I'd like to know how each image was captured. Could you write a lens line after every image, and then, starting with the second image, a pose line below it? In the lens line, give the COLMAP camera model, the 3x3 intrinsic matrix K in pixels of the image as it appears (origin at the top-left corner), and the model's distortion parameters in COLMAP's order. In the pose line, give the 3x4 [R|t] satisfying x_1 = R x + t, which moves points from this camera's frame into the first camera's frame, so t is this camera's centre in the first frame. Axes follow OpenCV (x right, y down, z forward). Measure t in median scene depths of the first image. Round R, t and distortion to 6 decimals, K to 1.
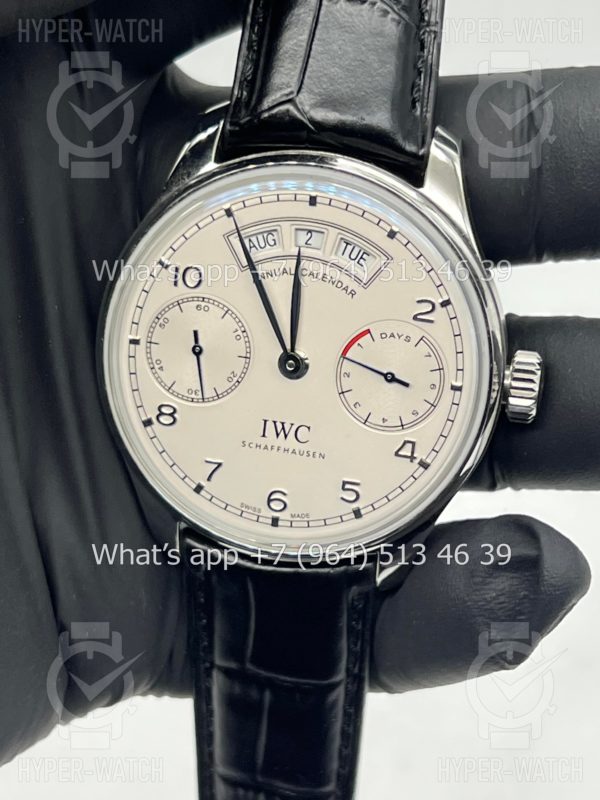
lens RADIAL K [[1772.9, 0, 297.6], [0, 1772.9, 414.5], [0, 0, 1]] dist [0.166234, 0.000000]
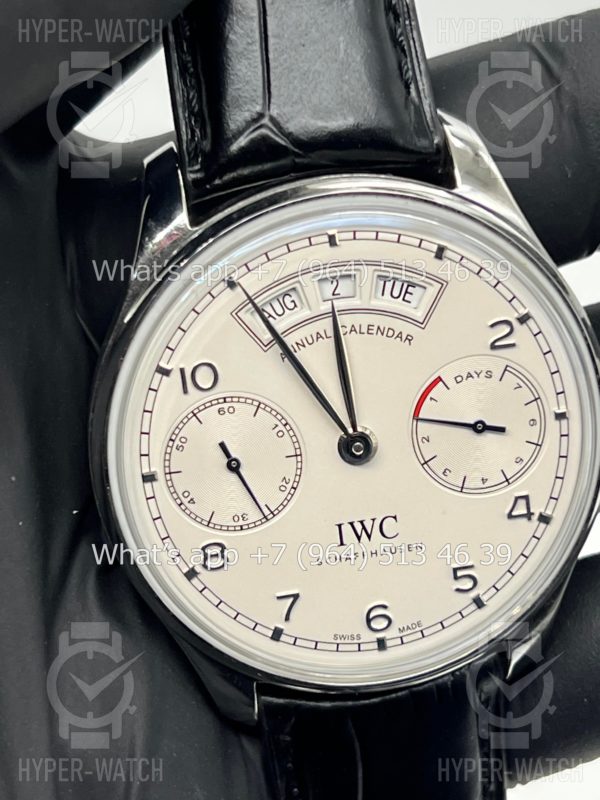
lens RADIAL K [[1772.9, 0, 293.9], [0, 1772.9, 394.1], [0, 0, 1]] dist [0.166234, 0.000000]
pose [[0.928822, -0.286245, 0.235273, -0.206719], [0.285361, 0.957644, 0.038556, -0.088853], [-0.236345, 0.031326, 0.971164, 0.244843]]
